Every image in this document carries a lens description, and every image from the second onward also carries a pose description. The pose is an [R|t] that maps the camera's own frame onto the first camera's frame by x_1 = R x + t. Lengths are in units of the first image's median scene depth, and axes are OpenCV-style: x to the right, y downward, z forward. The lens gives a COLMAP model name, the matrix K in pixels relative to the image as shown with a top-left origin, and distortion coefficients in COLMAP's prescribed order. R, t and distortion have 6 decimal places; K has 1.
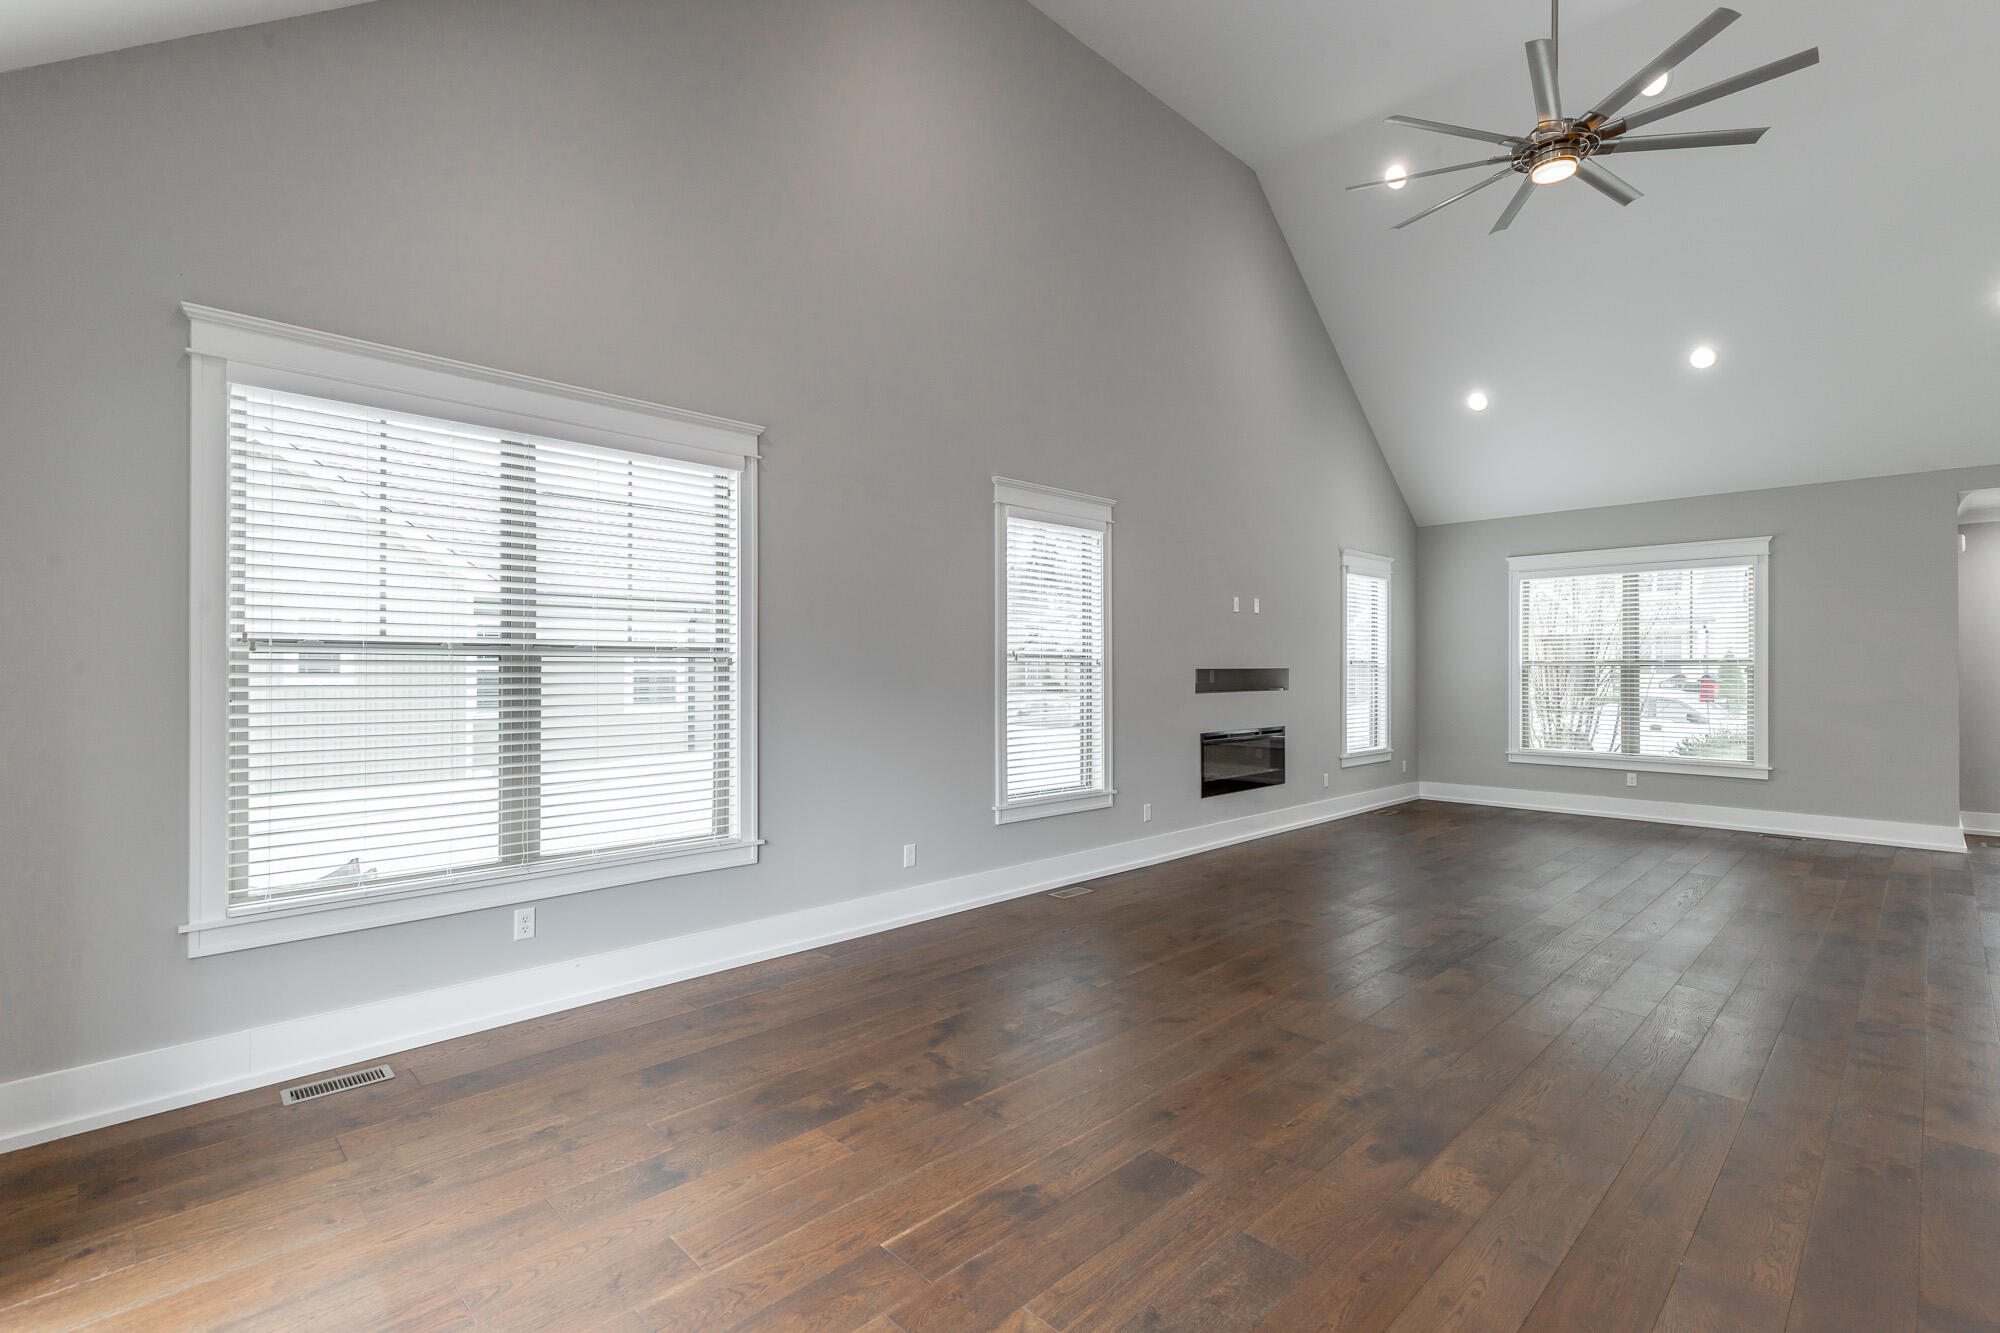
lens RADIAL K [[907.3, 0, 1001.5], [0, 907.3, 664.3], [0, 0, 1]] dist [0.009499, -0.001566]
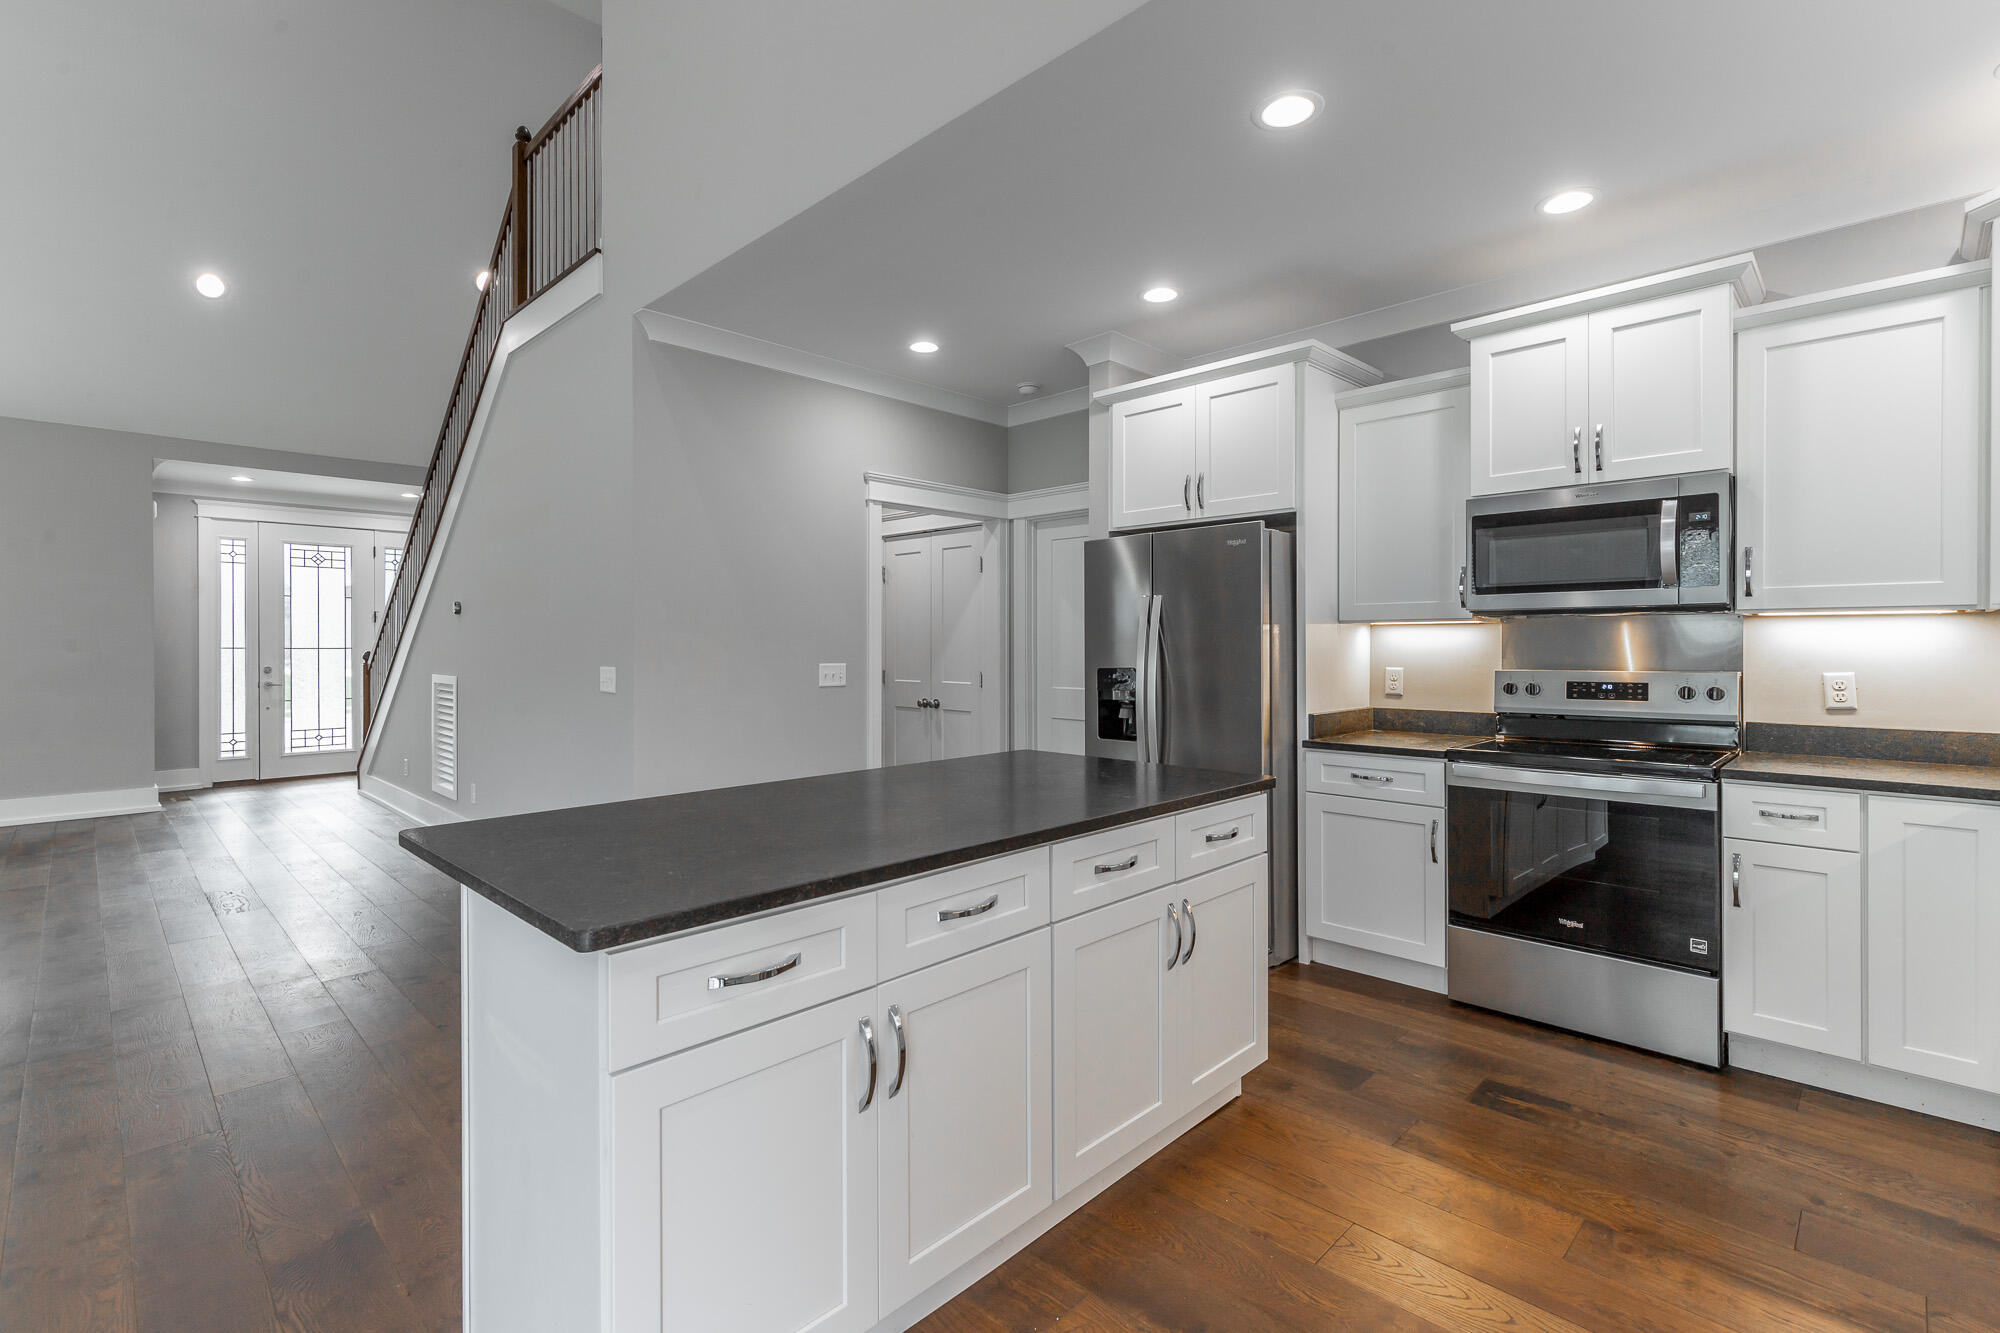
lens RADIAL K [[907.3, 0, 994.6], [0, 907.3, 648.0], [0, 0, 1]] dist [0.009499, -0.001566]
pose [[-0.012934, -0.006607, 0.999895, 0.016757], [-0.004844, 0.999967, 0.006544, 0.014777], [-0.999905, -0.004759, -0.012966, 0.095499]]
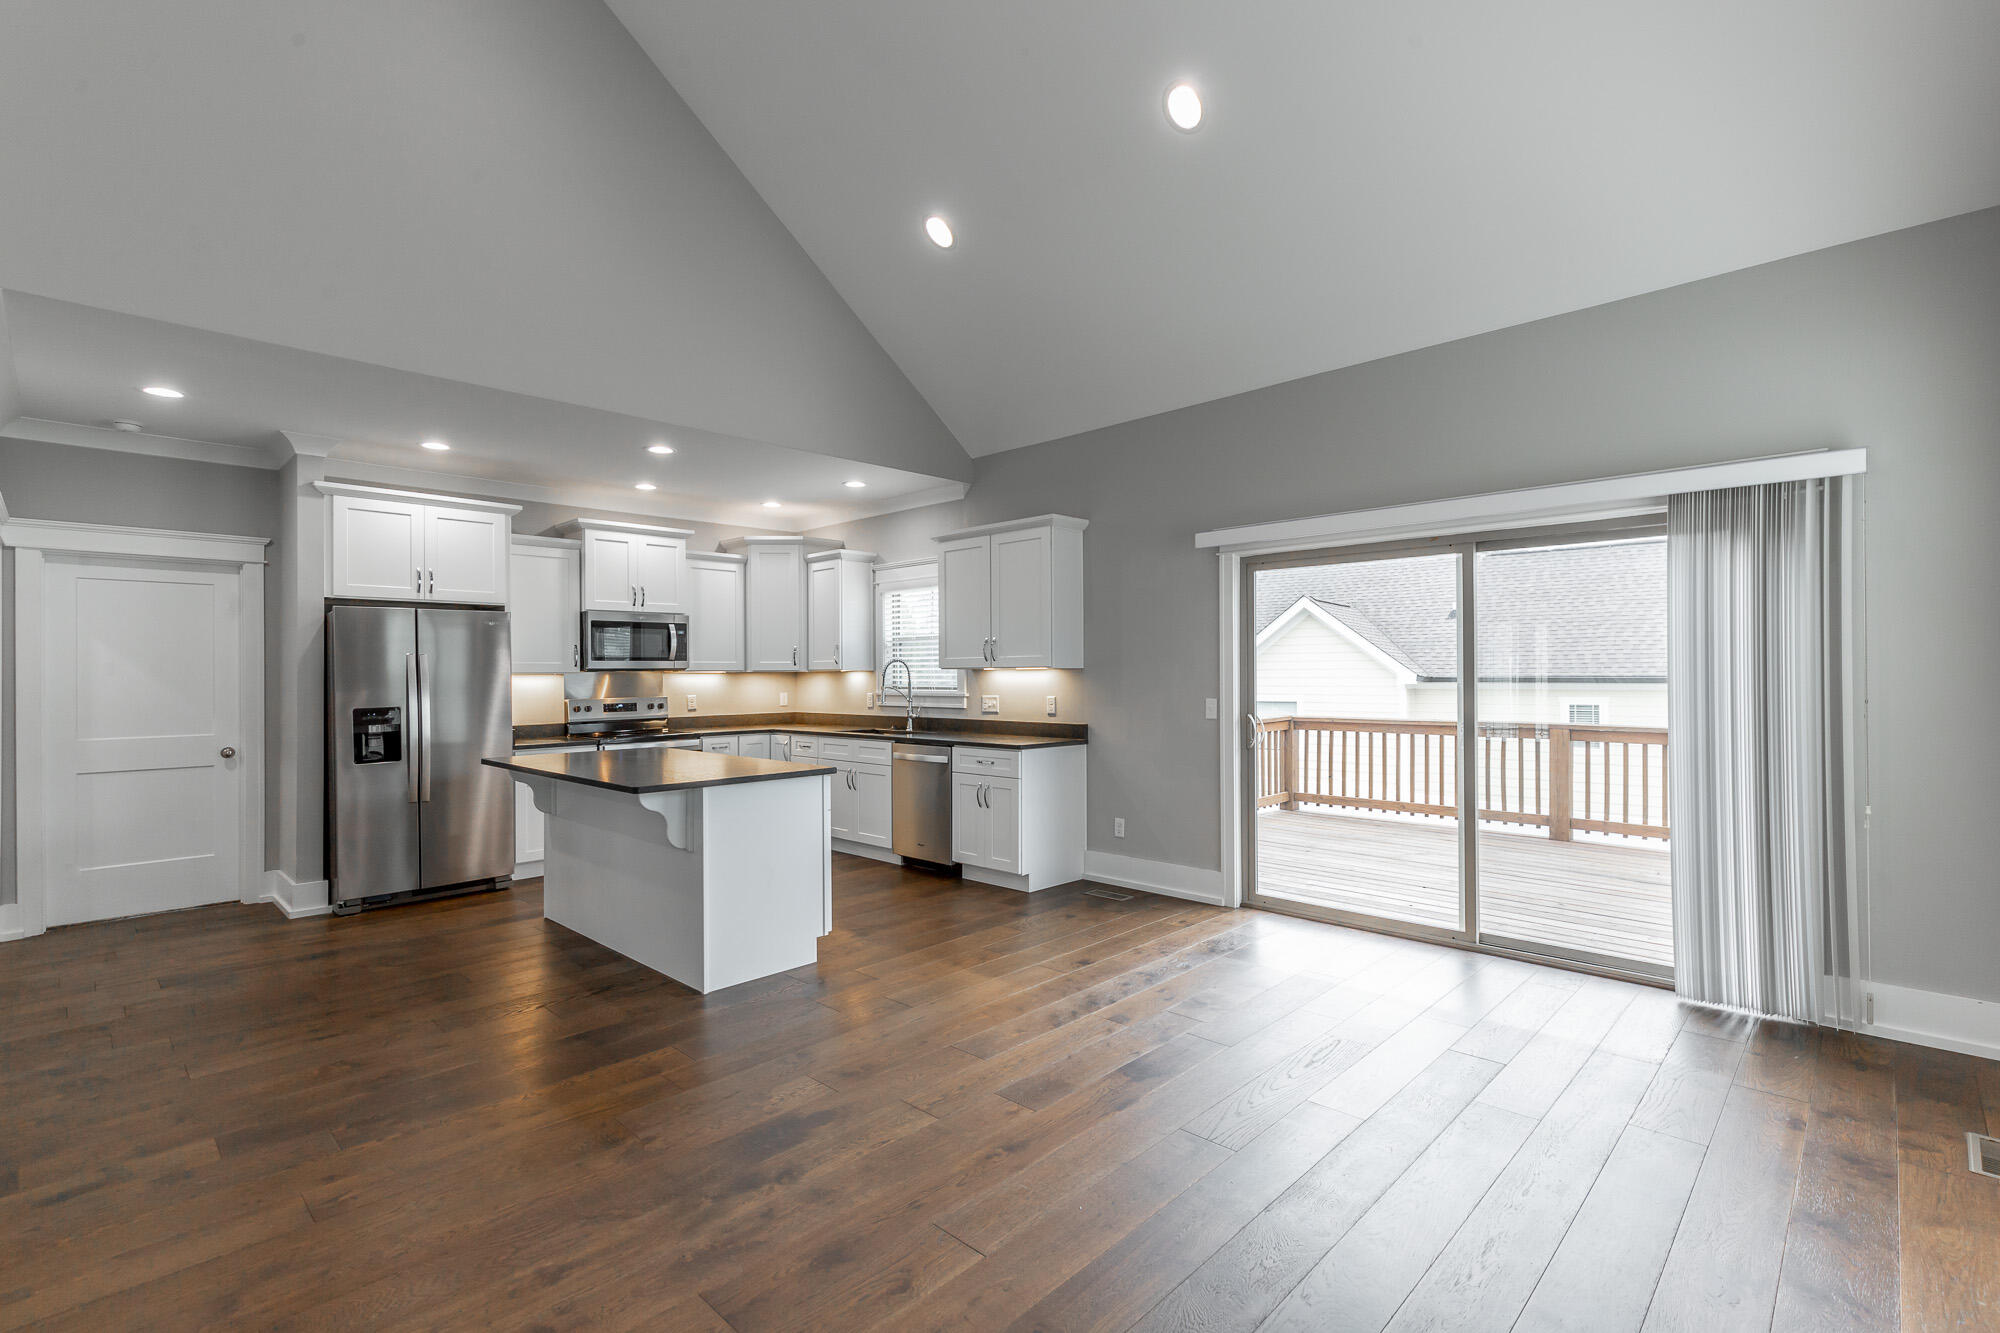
lens RADIAL K [[907.3, 0, 1030.4], [0, 907.3, 670.0], [0, 0, 1]] dist [0.009499, -0.001566]
pose [[-0.999112, 0.006289, -0.041668, 0.102438], [0.006778, 0.999910, -0.011614, 0.011508], [0.041591, -0.011886, -0.999064, 0.999766]]
